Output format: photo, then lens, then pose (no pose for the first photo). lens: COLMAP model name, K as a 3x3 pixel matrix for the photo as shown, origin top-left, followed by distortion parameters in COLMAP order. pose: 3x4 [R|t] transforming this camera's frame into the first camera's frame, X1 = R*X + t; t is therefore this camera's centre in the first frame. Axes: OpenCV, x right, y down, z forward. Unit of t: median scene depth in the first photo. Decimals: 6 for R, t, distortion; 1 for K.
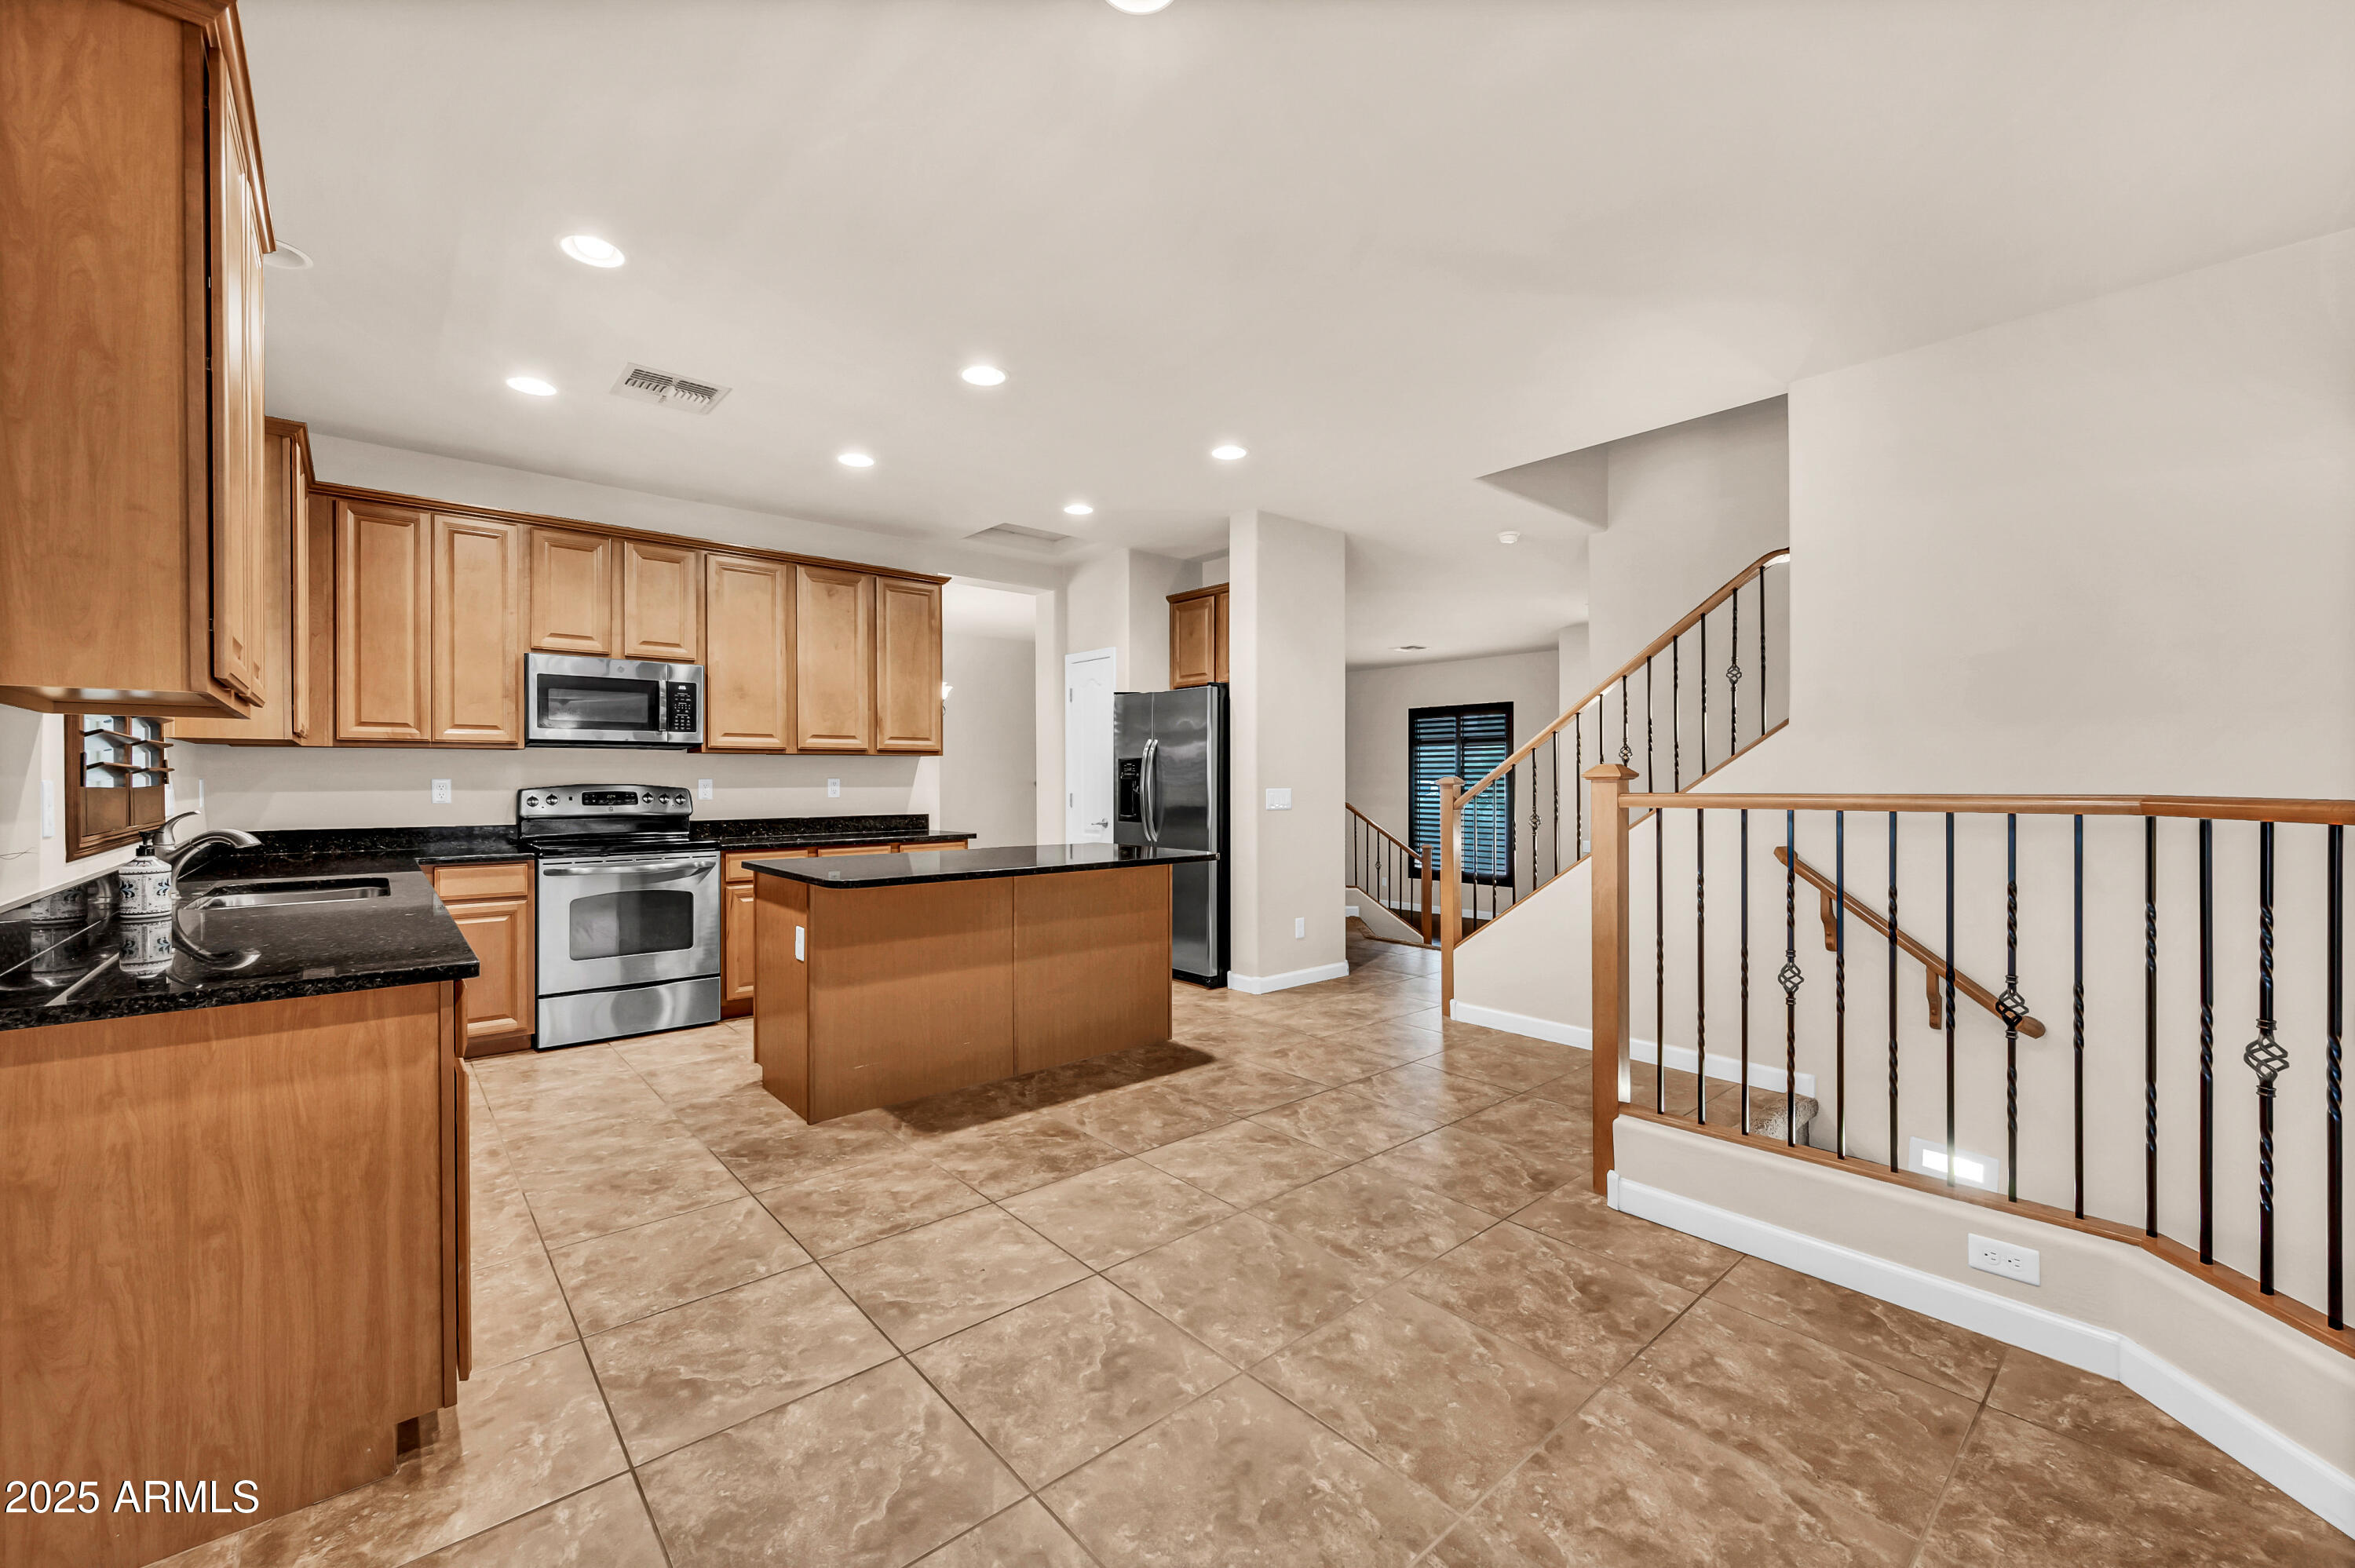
lens RADIAL K [[938.1, 0, 1183.8], [0, 938.1, 784.2], [0, 0, 1]] dist [-0.000238, 0.000045]
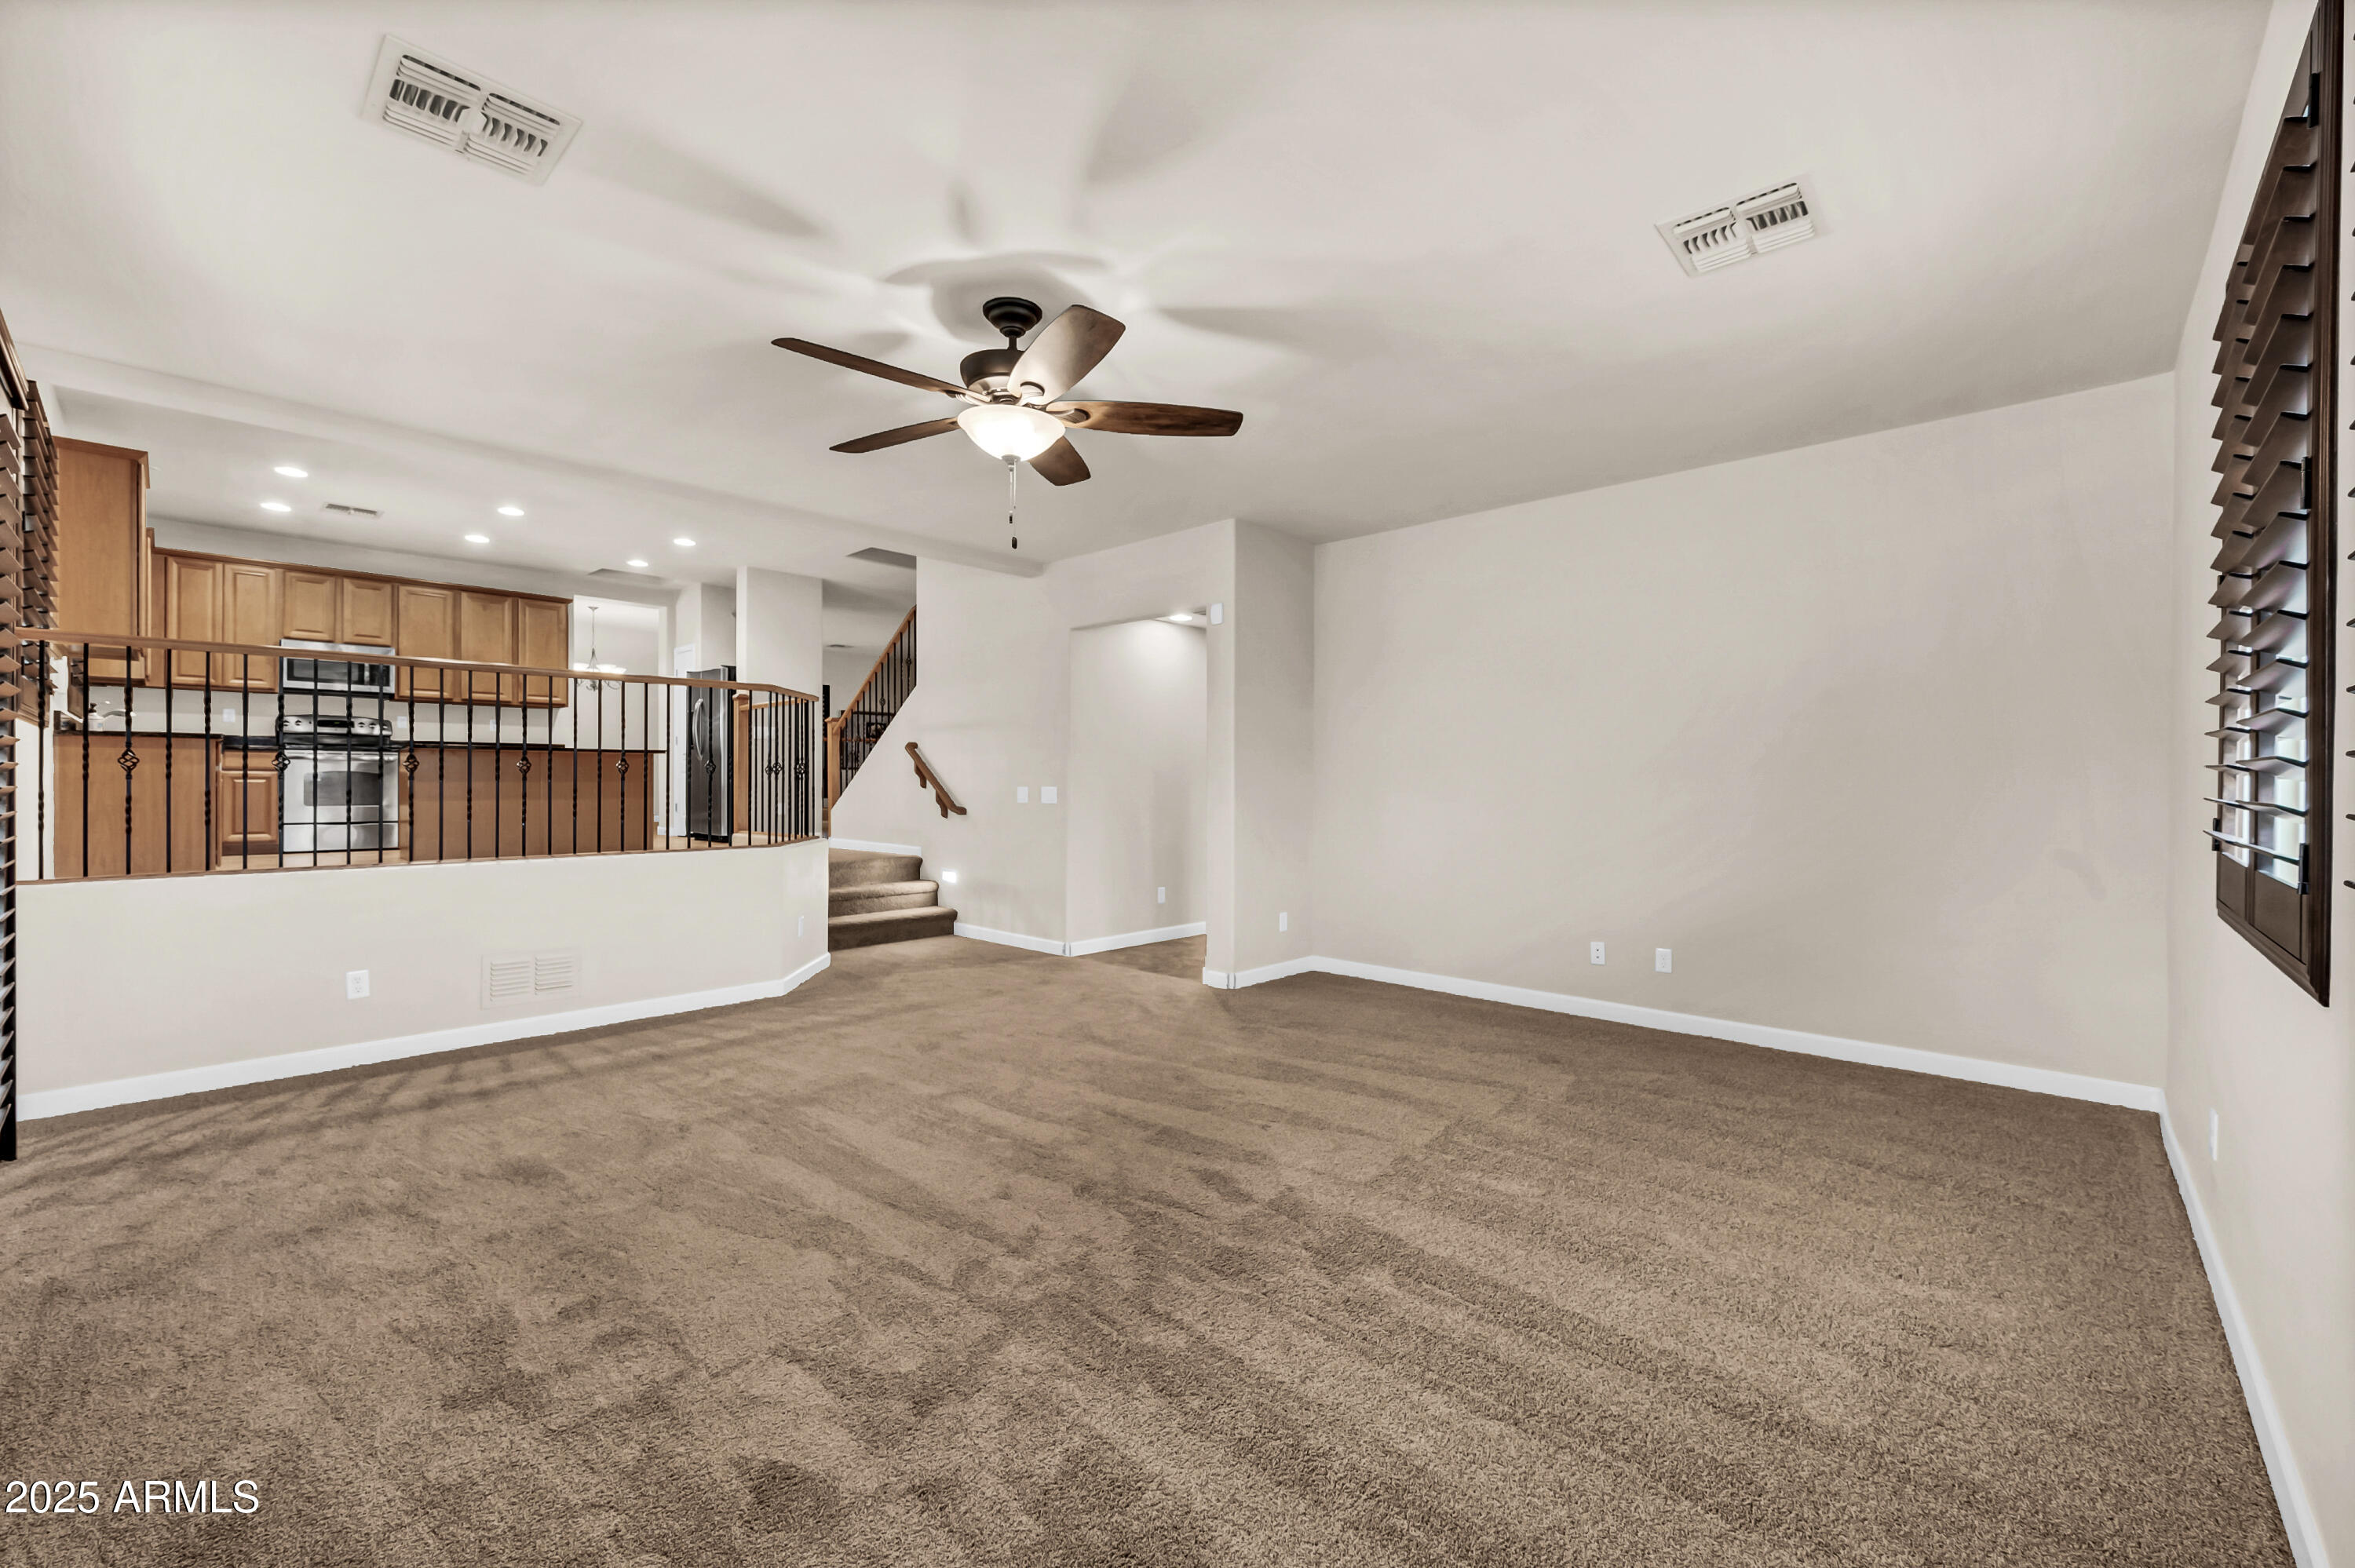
lens RADIAL K [[938.1, 0, 1172.1], [0, 938.1, 780.4], [0, 0, 1]] dist [-0.000238, 0.000045]
pose [[0.993735, 0.004036, 0.111686, 0.771761], [-0.003113, 0.999960, -0.008435, 0.135312], [-0.111715, 0.008034, 0.993708, -0.944789]]
